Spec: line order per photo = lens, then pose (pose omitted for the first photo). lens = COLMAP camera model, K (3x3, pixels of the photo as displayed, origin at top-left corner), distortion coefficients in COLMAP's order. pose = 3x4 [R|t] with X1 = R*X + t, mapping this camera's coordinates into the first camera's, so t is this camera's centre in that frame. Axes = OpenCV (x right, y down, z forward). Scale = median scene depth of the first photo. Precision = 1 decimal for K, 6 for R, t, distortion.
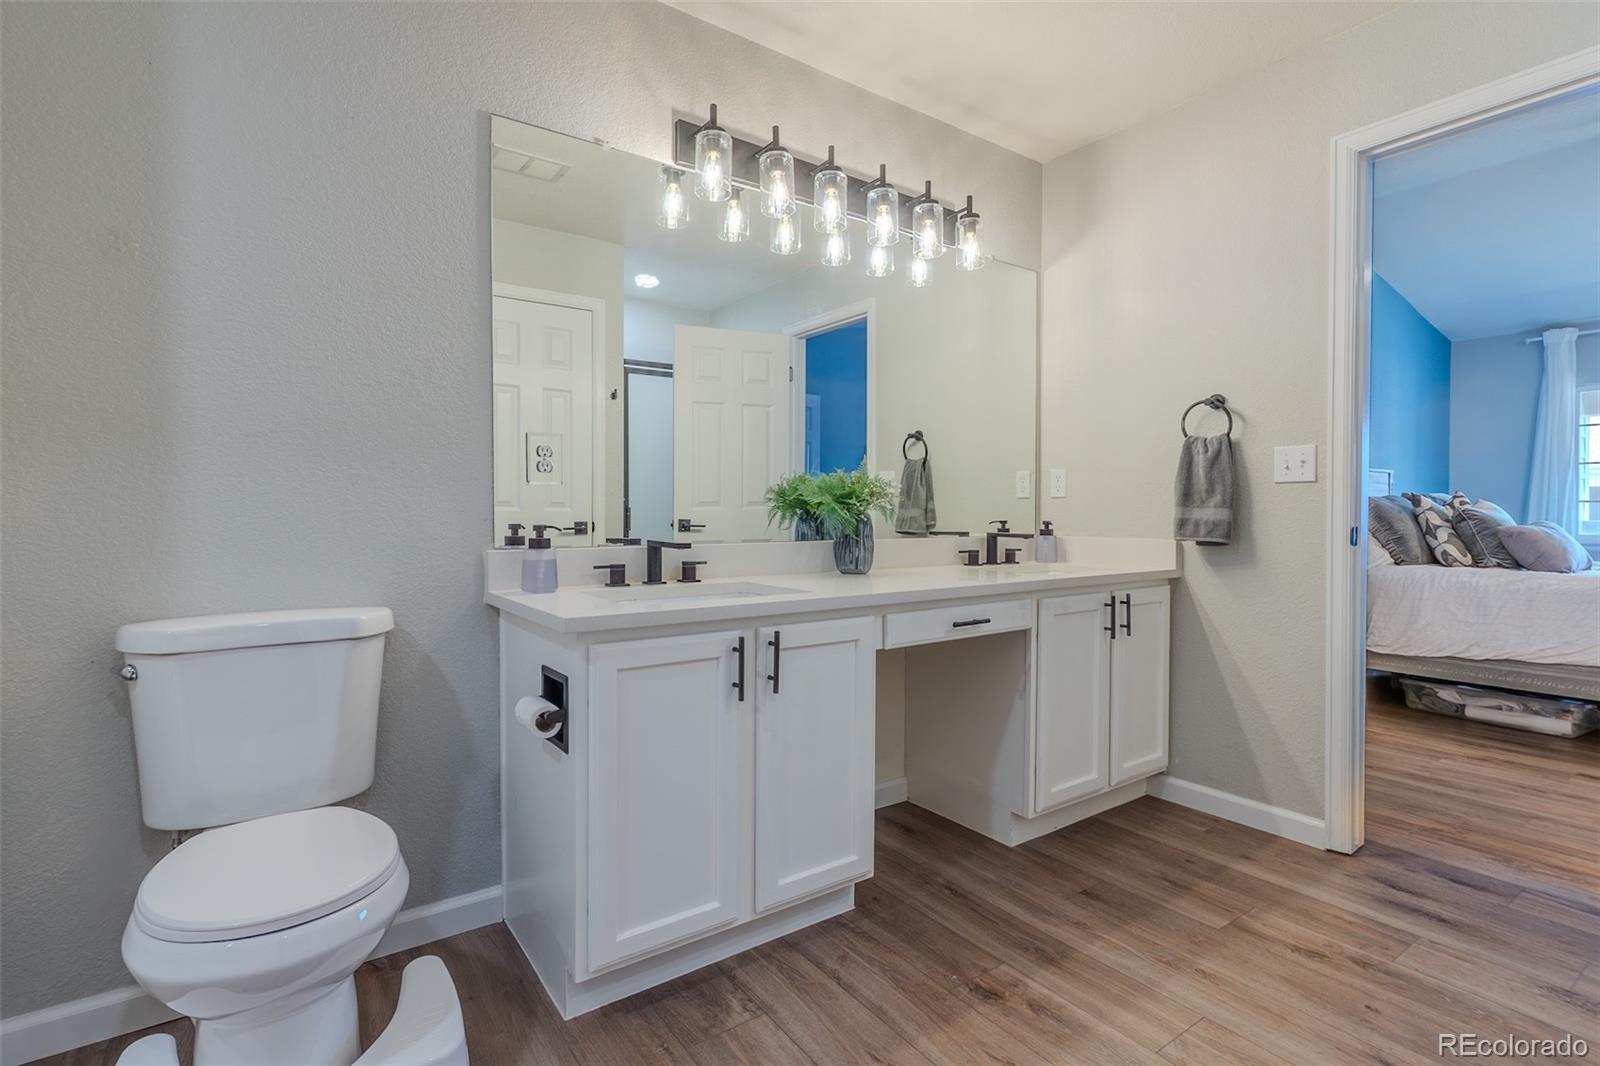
lens RADIAL K [[766.1, 0, 795.5], [0, 766.1, 530.4], [0, 0, 1]] dist [0.003867, -0.000955]
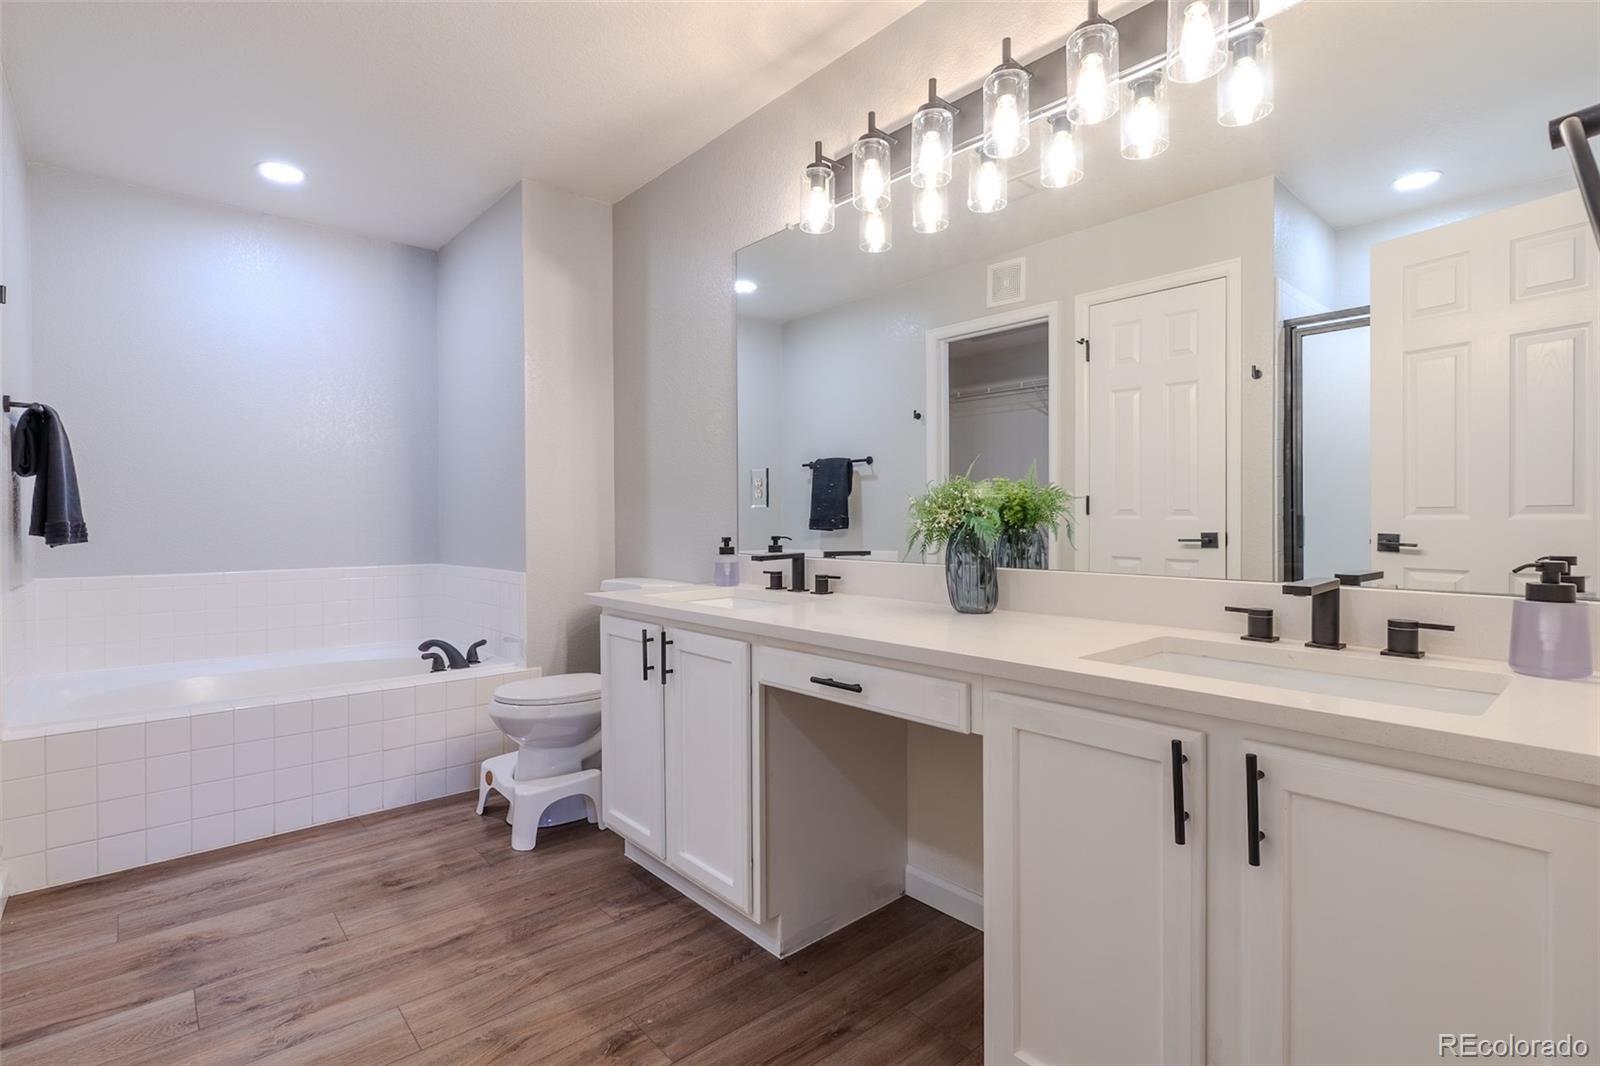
lens RADIAL K [[766.1, 0, 794.4], [0, 766.1, 523.9], [0, 0, 1]] dist [0.003867, -0.000955]
pose [[0.107493, 0.020935, -0.993985, 1.036399], [-0.018203, 0.999652, 0.019086, -0.059434], [0.994039, 0.016042, 0.107836, 0.939664]]
